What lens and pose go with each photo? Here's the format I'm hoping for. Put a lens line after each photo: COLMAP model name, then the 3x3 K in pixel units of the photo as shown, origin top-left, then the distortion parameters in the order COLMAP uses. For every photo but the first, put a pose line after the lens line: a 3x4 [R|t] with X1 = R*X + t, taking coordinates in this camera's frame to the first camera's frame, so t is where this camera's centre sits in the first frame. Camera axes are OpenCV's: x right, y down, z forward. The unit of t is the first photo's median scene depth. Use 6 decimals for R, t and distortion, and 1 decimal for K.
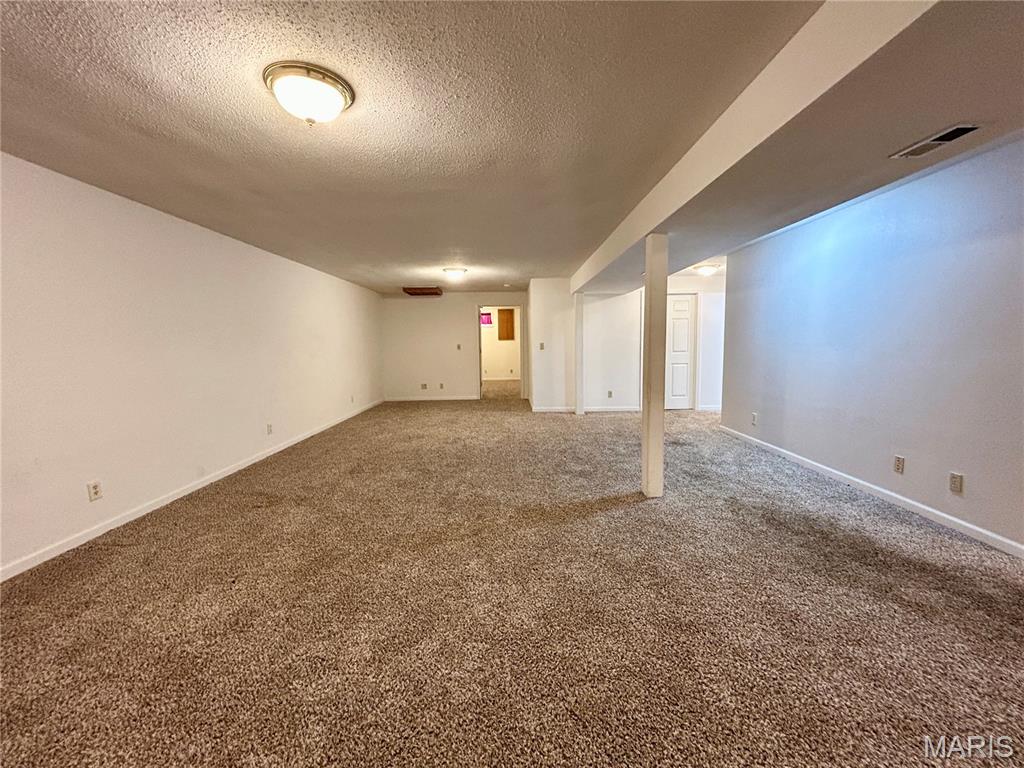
lens RADIAL K [[410.7, 0, 511.7], [0, 410.7, 382.0], [0, 0, 1]] dist [-0.000143, -0.002243]
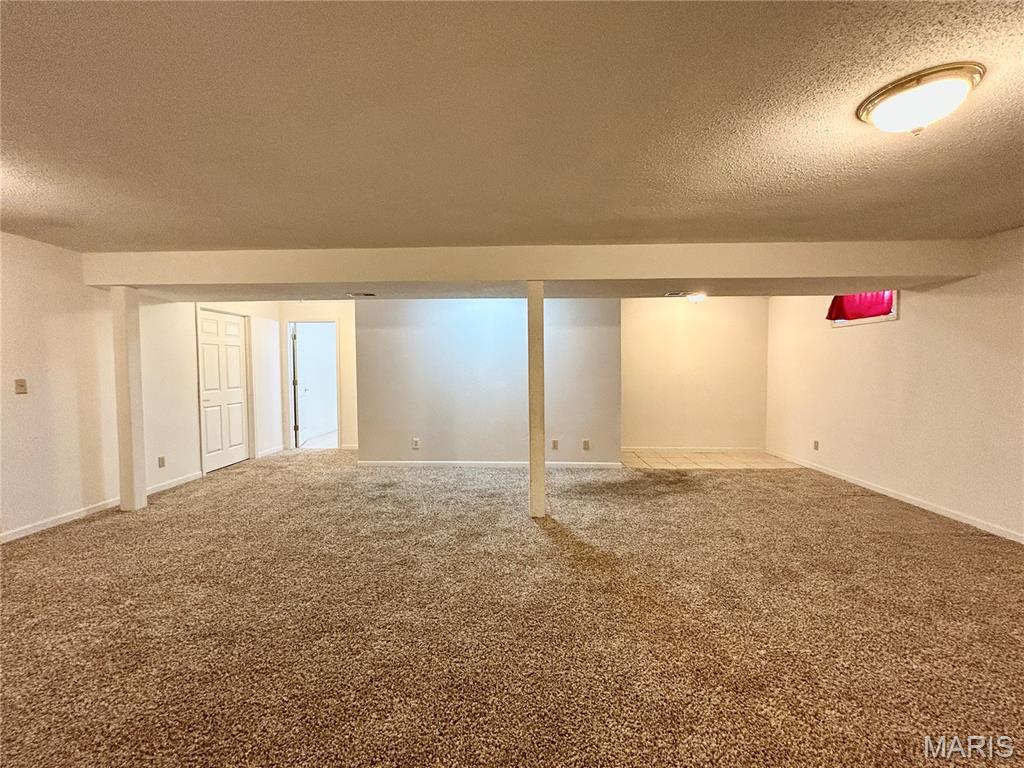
lens RADIAL K [[410.7, 0, 512.0], [0, 410.7, 383.8], [0, 0, 1]] dist [-0.000143, -0.002243]
pose [[0.053908, -0.024417, 0.998247, -1.188009], [0.100779, 0.994730, 0.018889, -0.158354], [-0.993447, 0.099584, 0.056084, 1.567721]]
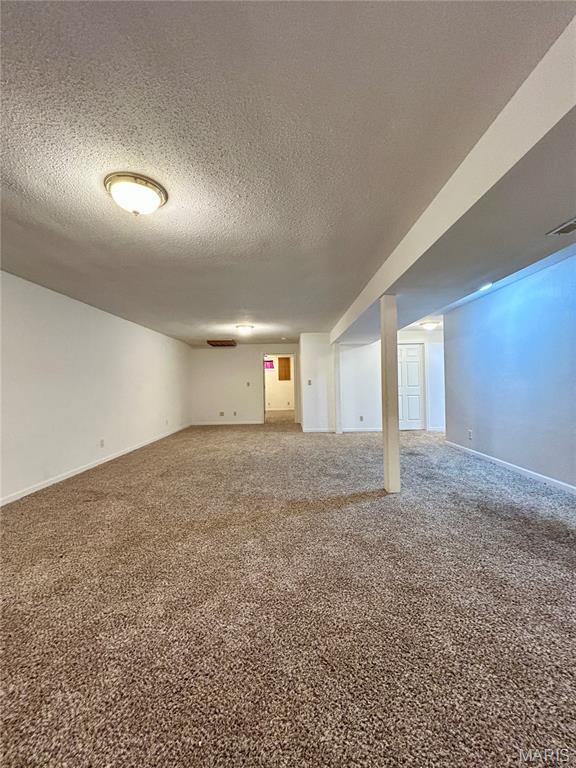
lens RADIAL K [[308.0, 0, 288.2], [0, 308.0, 382.7], [0, 0, 1]] dist [-0.000143, -0.002243]
pose [[0.999972, -0.004228, -0.006105, 0.035706], [0.003587, 0.994841, -0.101386, 0.052582], [0.006502, 0.101361, 0.994828, -0.000258]]
